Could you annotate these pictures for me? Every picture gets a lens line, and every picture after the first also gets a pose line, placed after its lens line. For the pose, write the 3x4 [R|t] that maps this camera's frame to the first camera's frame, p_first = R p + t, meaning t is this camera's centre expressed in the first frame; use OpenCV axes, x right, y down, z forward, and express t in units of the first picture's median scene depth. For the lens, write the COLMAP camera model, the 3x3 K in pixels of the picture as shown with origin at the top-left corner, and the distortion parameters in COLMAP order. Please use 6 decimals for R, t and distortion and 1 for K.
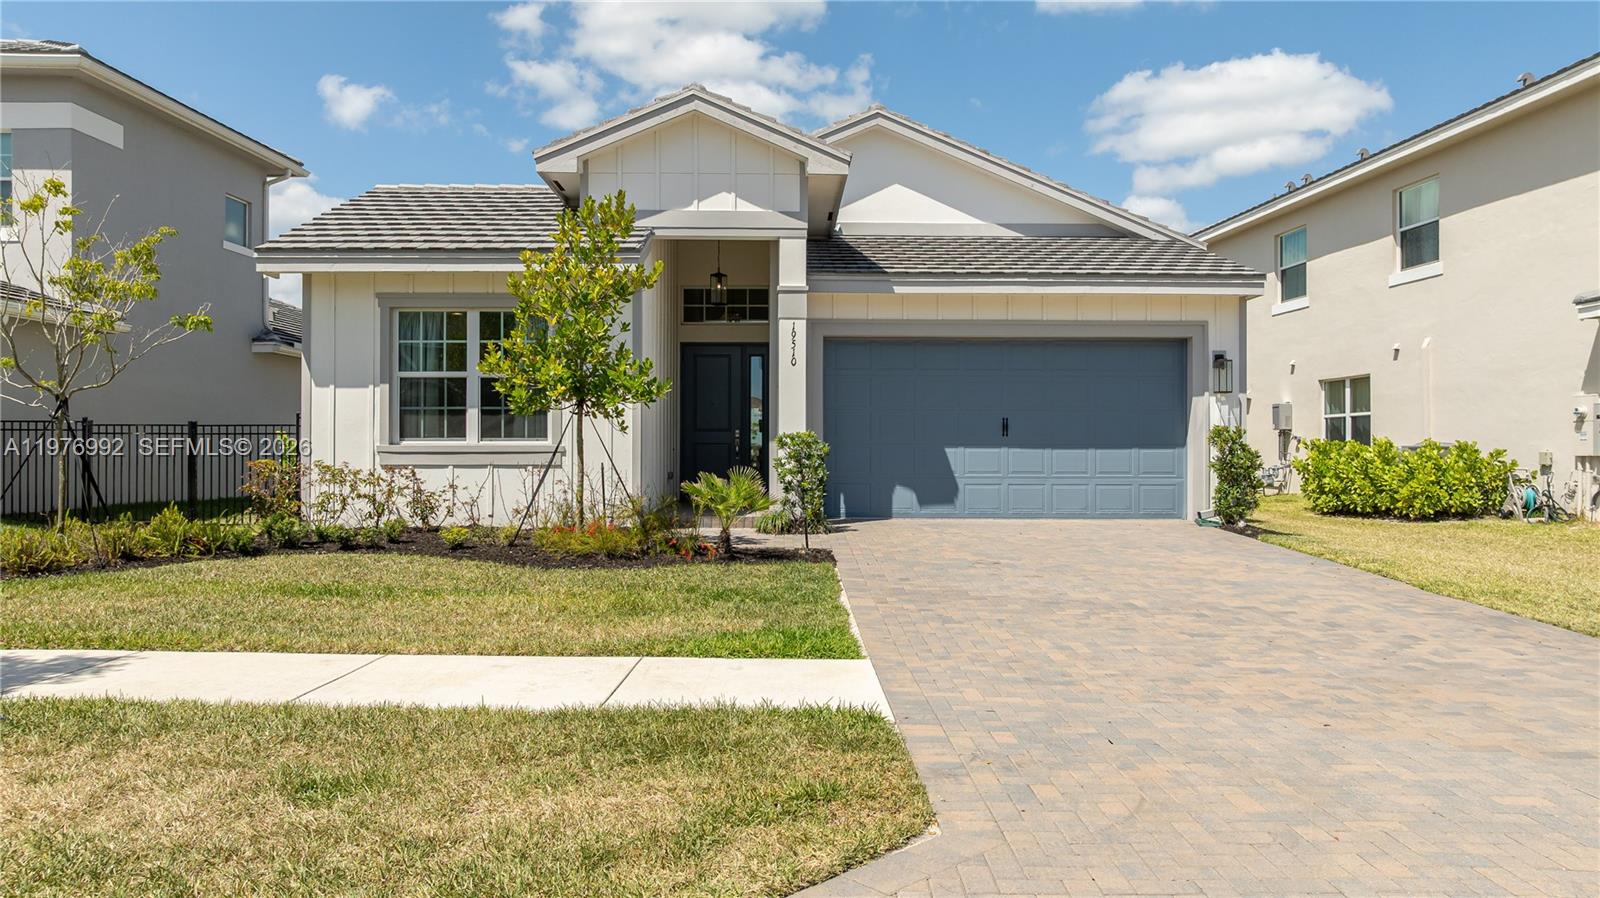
lens RADIAL K [[1127.1, 0, 803.1], [0, 1127.1, 449.0], [0, 0, 1]] dist [-0.030534, 0.031748]
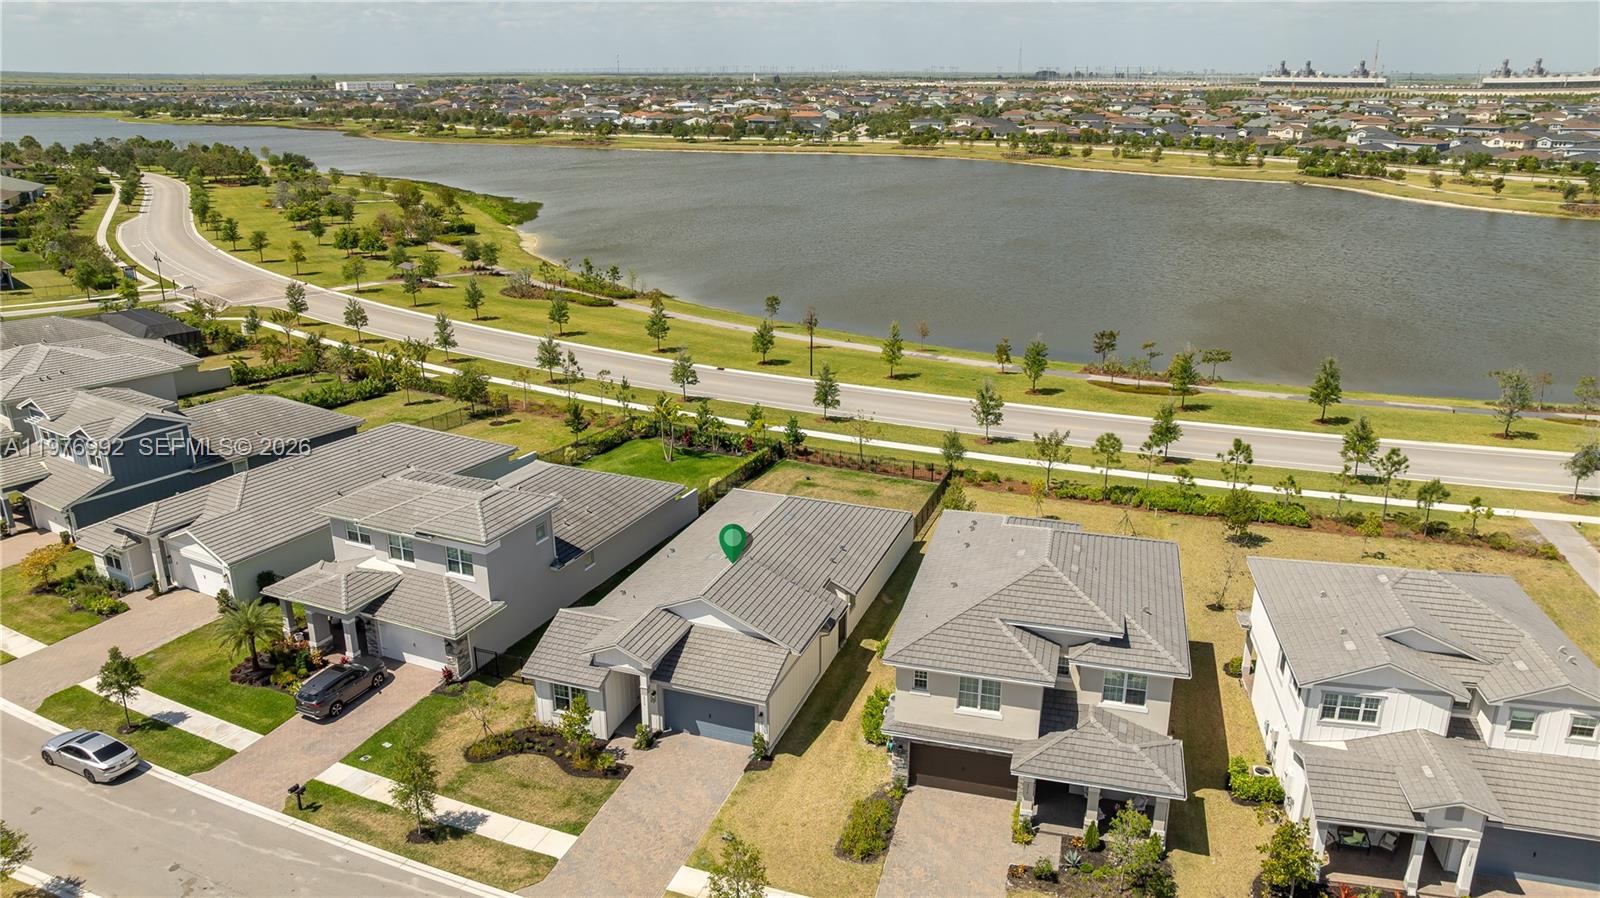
lens RADIAL K [[1127.1, 0, 799.3], [0, 1127.1, 448.4], [0, 0, 1]] dist [-0.030534, 0.031748]
pose [[0.932927, 0.114040, -0.341530, 1.716615], [0.003831, 0.945322, 0.326116, -2.180212], [0.360046, -0.305550, 0.881479, -1.964976]]
